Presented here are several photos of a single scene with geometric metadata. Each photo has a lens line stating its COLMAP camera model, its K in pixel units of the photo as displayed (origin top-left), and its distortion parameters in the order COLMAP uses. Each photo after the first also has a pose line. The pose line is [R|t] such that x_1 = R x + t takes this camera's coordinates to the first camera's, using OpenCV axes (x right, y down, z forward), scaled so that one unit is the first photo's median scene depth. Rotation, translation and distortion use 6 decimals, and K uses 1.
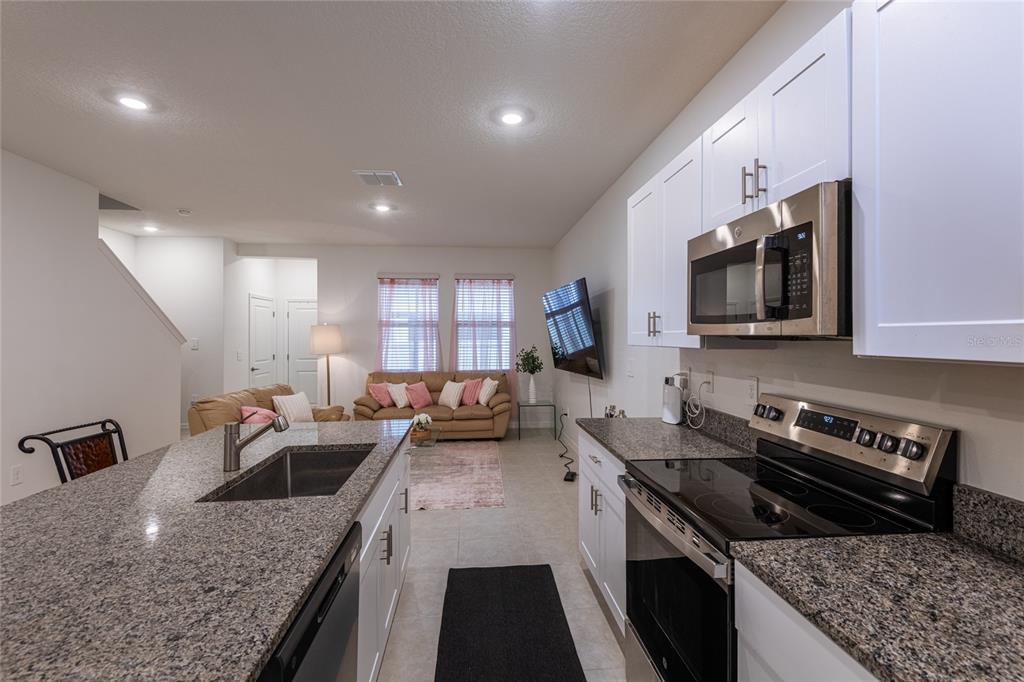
lens RADIAL K [[457.5, 0, 514.6], [0, 457.5, 334.0], [0, 0, 1]] dist [0.020368, -0.020660]
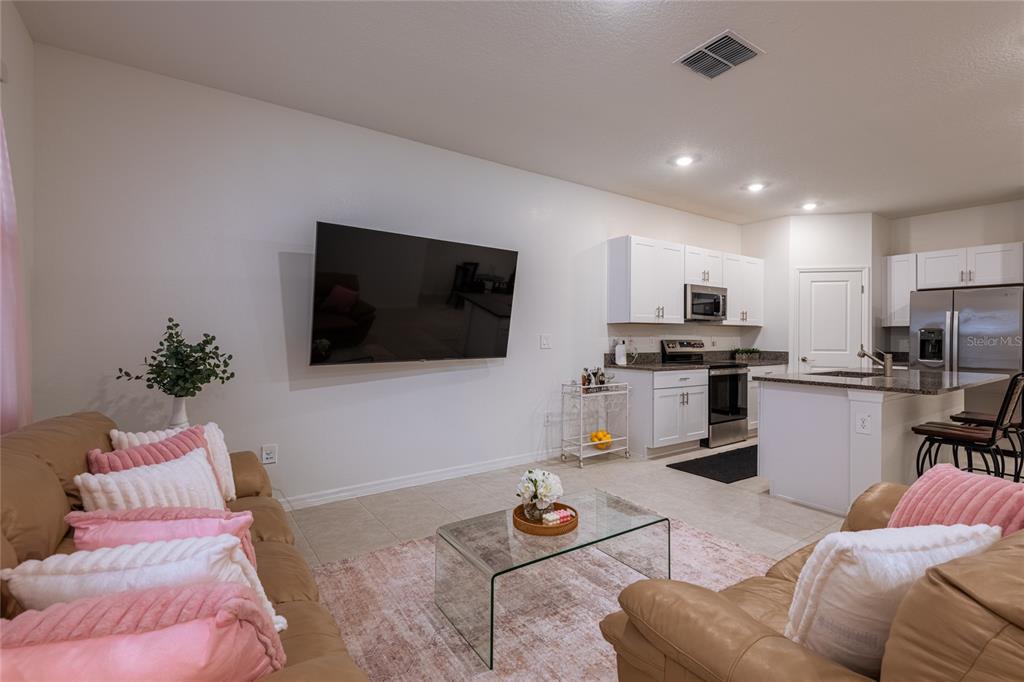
lens RADIAL K [[465.6, 0, 515.3], [0, 465.6, 333.1], [0, 0, 1]] dist [0.033918, -0.019105]
pose [[-0.491361, 0.003719, 0.870948, -0.467550], [-0.009031, 0.999915, -0.009364, 0.037637], [-0.870909, -0.012466, -0.491286, 0.998497]]
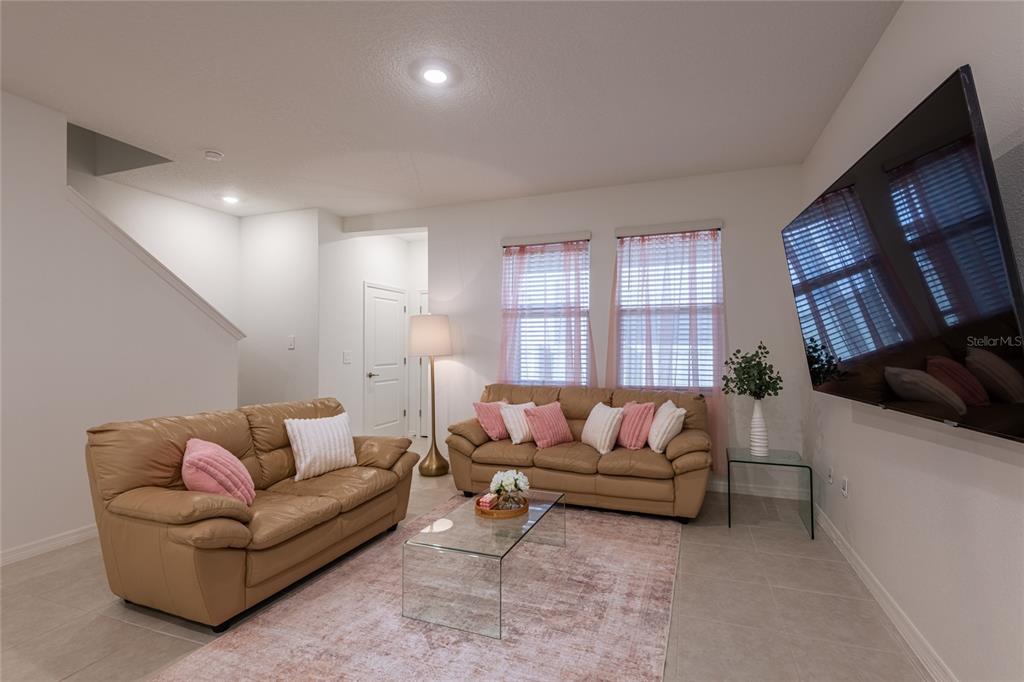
lens RADIAL K [[460.9, 0, 515.7], [0, 460.9, 349.4], [0, 0, 1]] dist [0.035997, -0.019585]
pose [[0.899181, 0.001740, -0.437574, 0.023423], [0.003193, 0.999939, 0.010538, 0.026749], [0.437566, -0.010873, 0.899120, 0.434750]]
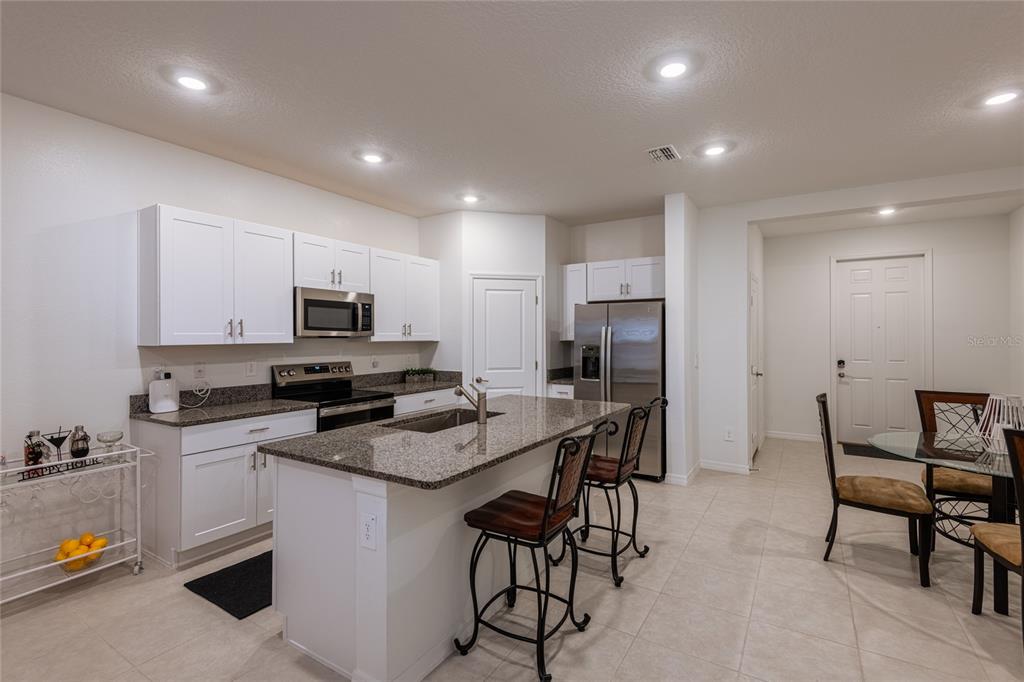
lens RADIAL K [[465.6, 0, 515.3], [0, 465.6, 333.1], [0, 0, 1]] dist [0.033918, -0.019105]
pose [[-0.789690, 0.007197, 0.613464, -0.468619], [-0.000033, 0.999931, -0.011774, 0.003807], [-0.613506, -0.009318, -0.789635, 0.610840]]
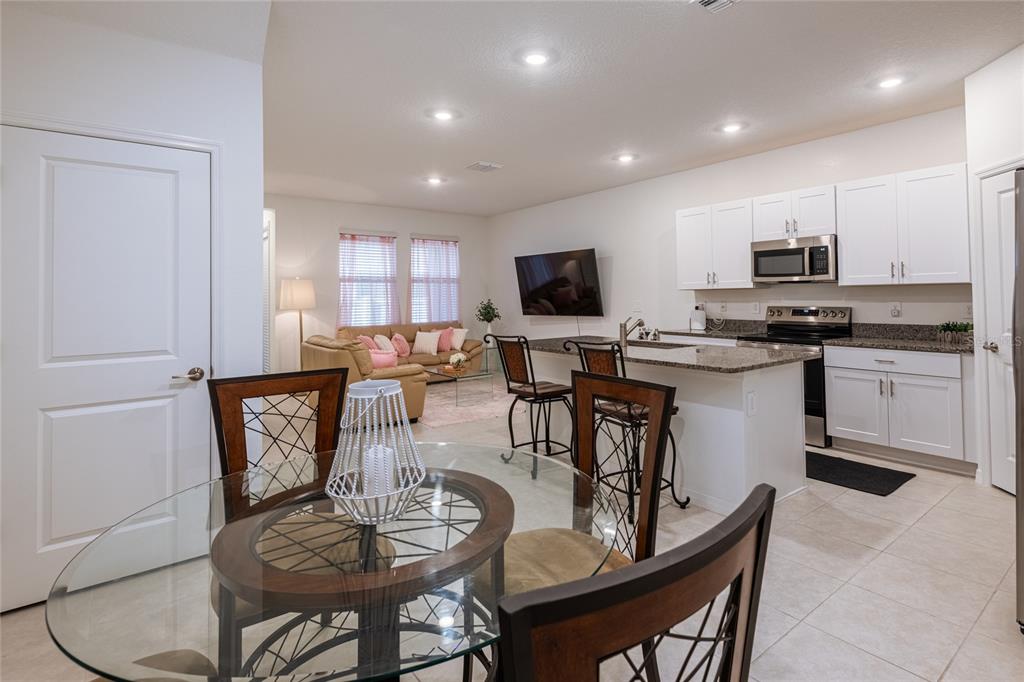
lens RADIAL K [[508.1, 0, 532.8], [0, 508.1, 285.1], [0, 0, 1]] dist [0.002340, -0.001182]
pose [[0.842743, 0.003913, 0.538301, -0.608381], [0.008180, 0.999765, -0.020075, 0.018558], [-0.538254, 0.021321, 0.842513, -0.184761]]
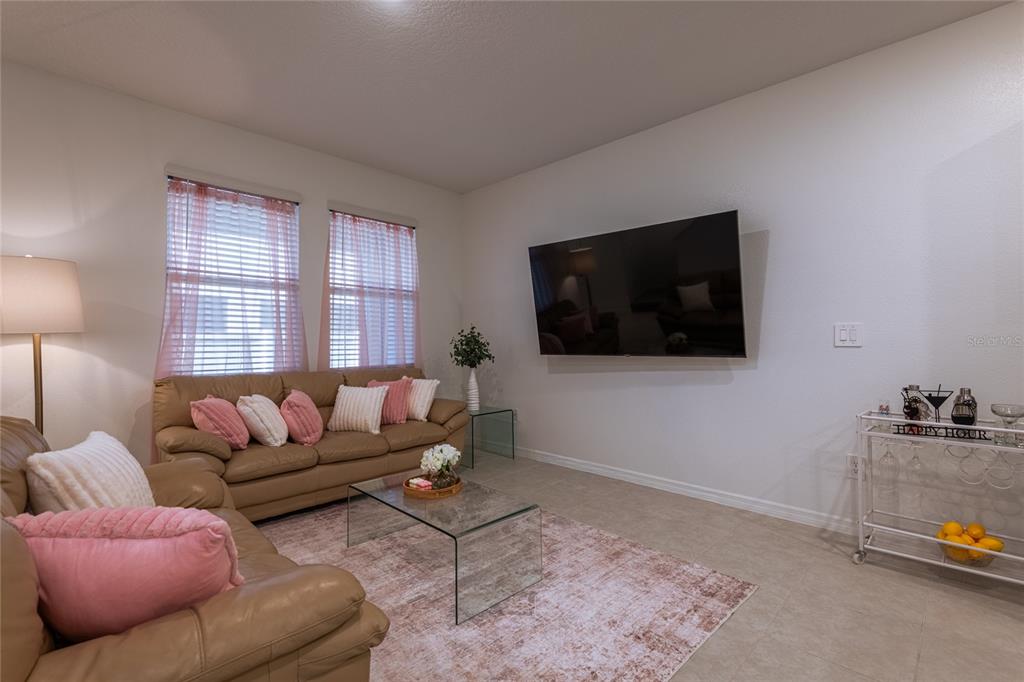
lens RADIAL K [[465.6, 0, 515.3], [0, 465.6, 333.1], [0, 0, 1]] dist [0.033918, -0.019105]
pose [[0.766869, 0.011854, 0.641694, -0.374202], [-0.003270, 0.999889, -0.014563, 0.049115], [-0.641795, 0.009070, 0.766822, 0.455950]]
